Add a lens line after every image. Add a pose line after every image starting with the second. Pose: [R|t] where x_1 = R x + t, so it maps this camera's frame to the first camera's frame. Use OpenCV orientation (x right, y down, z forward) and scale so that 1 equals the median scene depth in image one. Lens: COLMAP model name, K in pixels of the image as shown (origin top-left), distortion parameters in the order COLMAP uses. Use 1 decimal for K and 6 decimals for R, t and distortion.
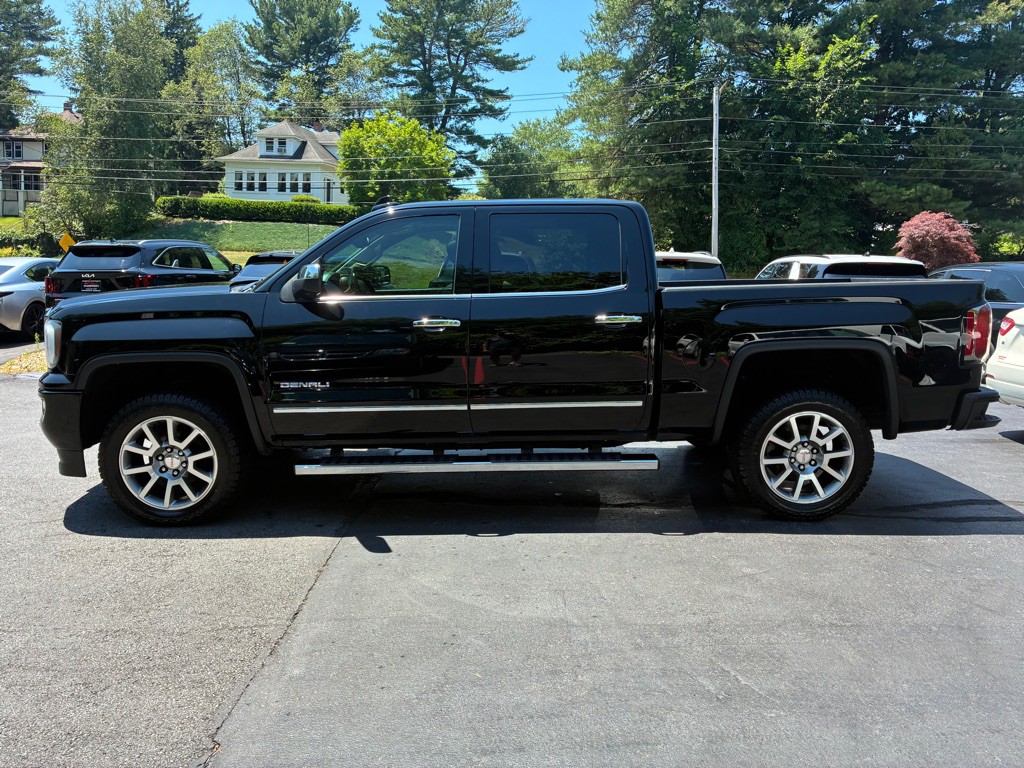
lens RADIAL K [[777.0, 0, 511.9], [0, 777.0, 386.1], [0, 0, 1]] dist [0.056162, -0.078367]
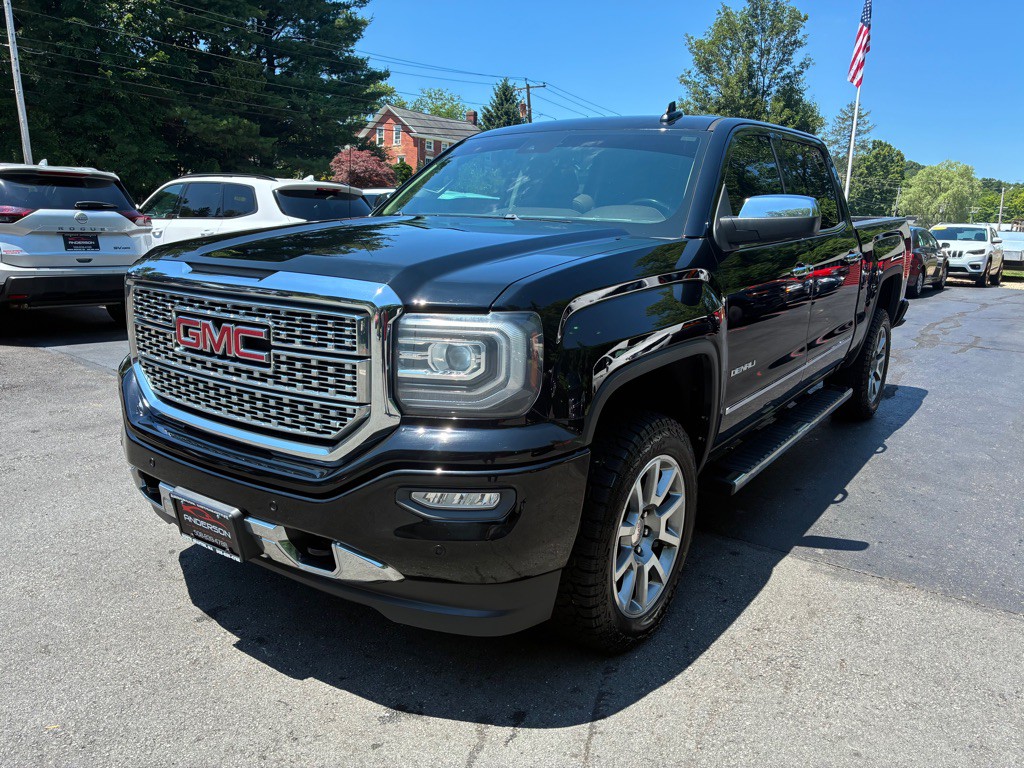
lens RADIAL K [[777.0, 0, 505.7], [0, 777.0, 388.8], [0, 0, 1]] dist [0.056162, -0.078367]
pose [[0.590621, -0.173885, 0.787992, -0.134790], [0.102621, 0.984764, 0.140389, -0.014788], [-0.800397, -0.002053, 0.599467, 0.104931]]
